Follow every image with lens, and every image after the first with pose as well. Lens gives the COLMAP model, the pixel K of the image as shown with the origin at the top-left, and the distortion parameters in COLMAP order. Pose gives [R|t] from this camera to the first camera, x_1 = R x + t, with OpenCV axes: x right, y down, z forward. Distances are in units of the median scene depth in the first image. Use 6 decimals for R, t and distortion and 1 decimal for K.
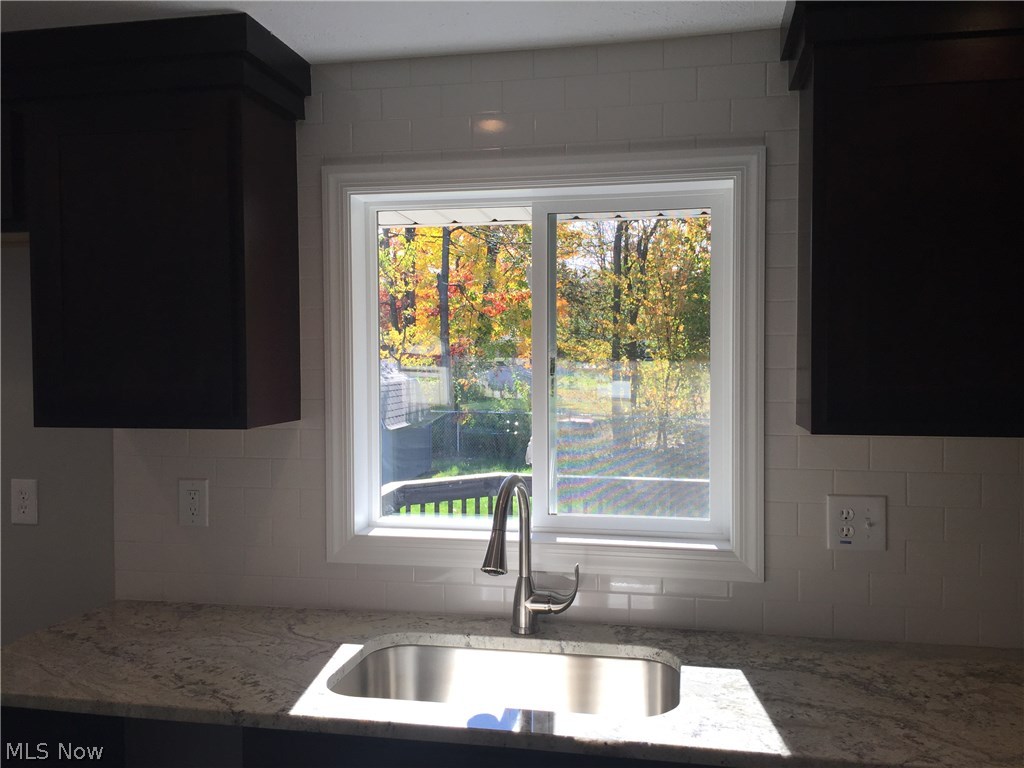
lens RADIAL K [[871.0, 0, 507.5], [0, 871.0, 381.6], [0, 0, 1]] dist [0.083471, -0.121891]
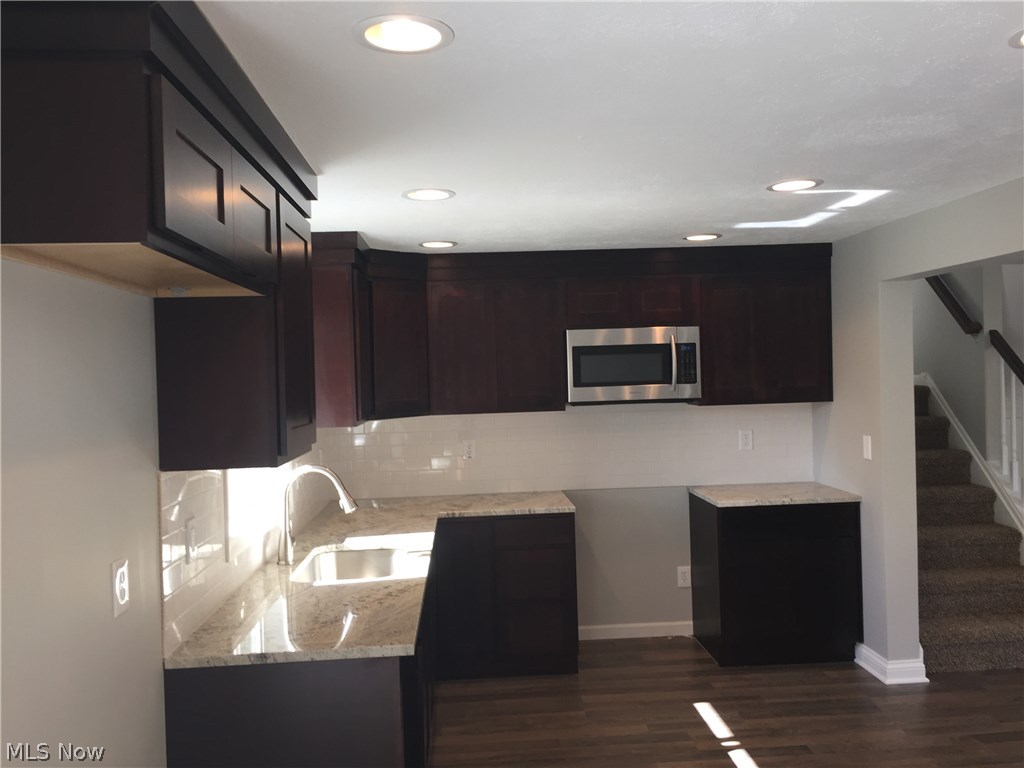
lens RADIAL K [[871.0, 0, 515.9], [0, 871.0, 387.3], [0, 0, 1]] dist [0.083471, -0.121891]
pose [[-0.251089, -0.003475, 0.967958, -1.686122], [0.053442, 0.998419, 0.017448, -0.055195], [-0.966488, 0.056110, -0.250506, 0.972423]]
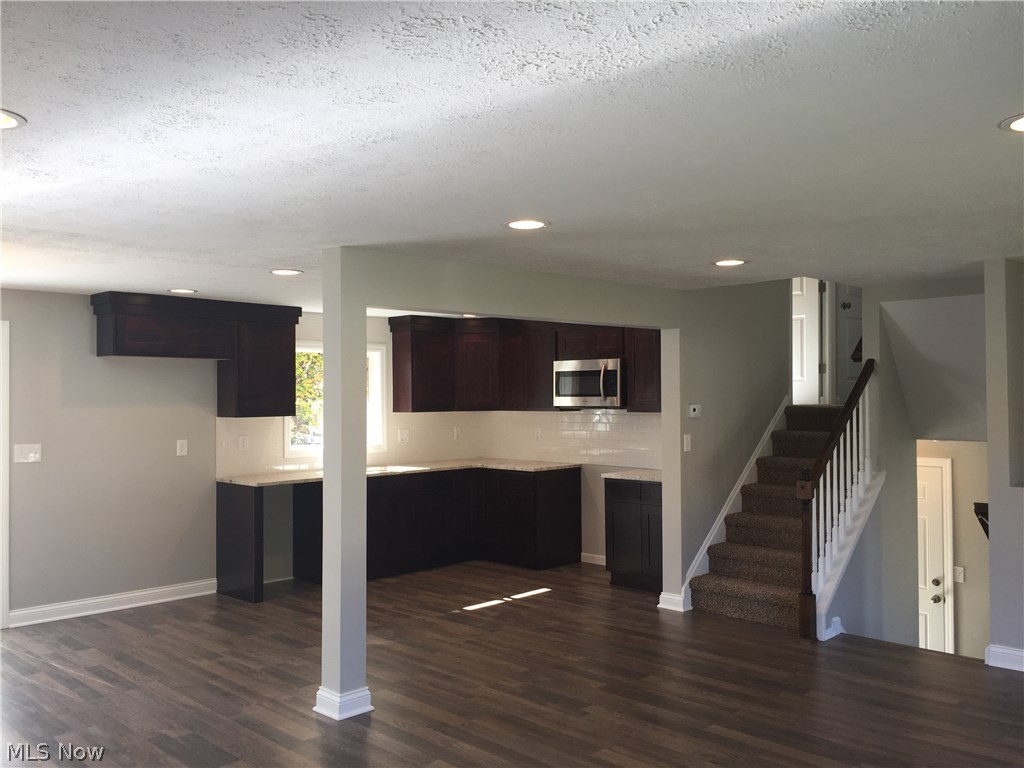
lens RADIAL K [[871.0, 0, 515.5], [0, 871.0, 386.0], [0, 0, 1]] dist [0.083471, -0.121891]
pose [[0.546779, 0.013603, 0.837166, -2.713674], [0.019485, 0.999390, -0.028966, 0.054578], [-0.837050, 0.032150, 0.546181, -1.713567]]
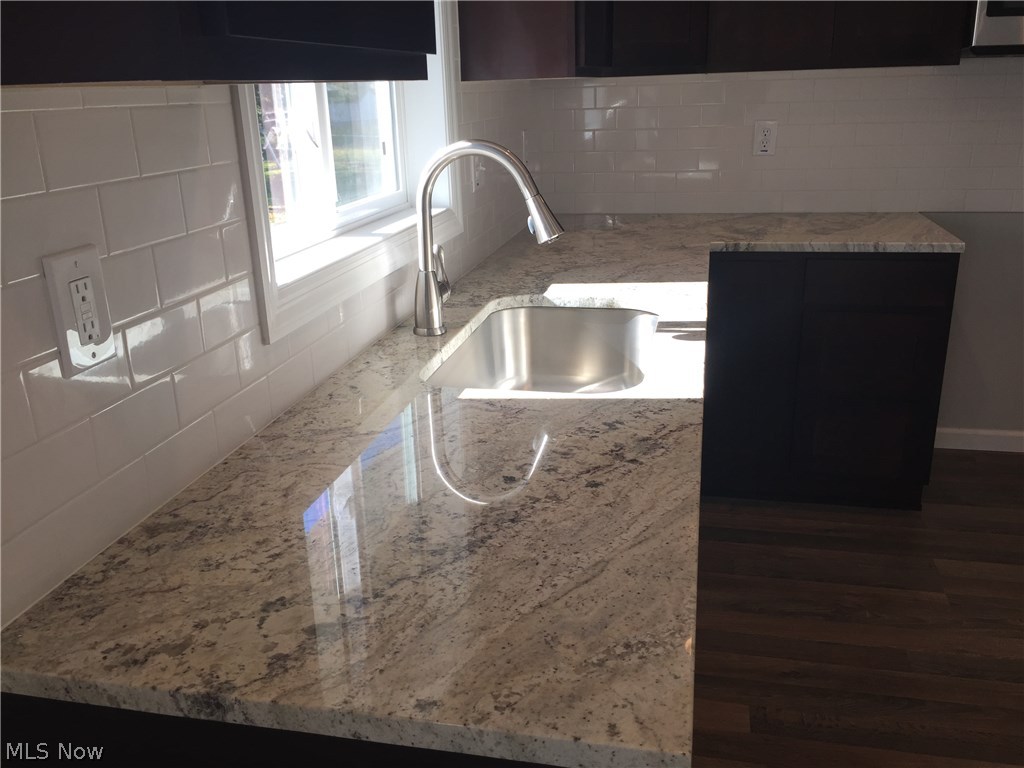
lens RADIAL K [[871.0, 0, 516.4], [0, 871.0, 387.1], [0, 0, 1]] dist [0.083471, -0.121891]
pose [[0.019046, -0.321673, 0.946659, -0.821850], [0.048593, 0.946010, 0.320474, 0.058794], [-0.998637, 0.039897, 0.033648, 0.882174]]
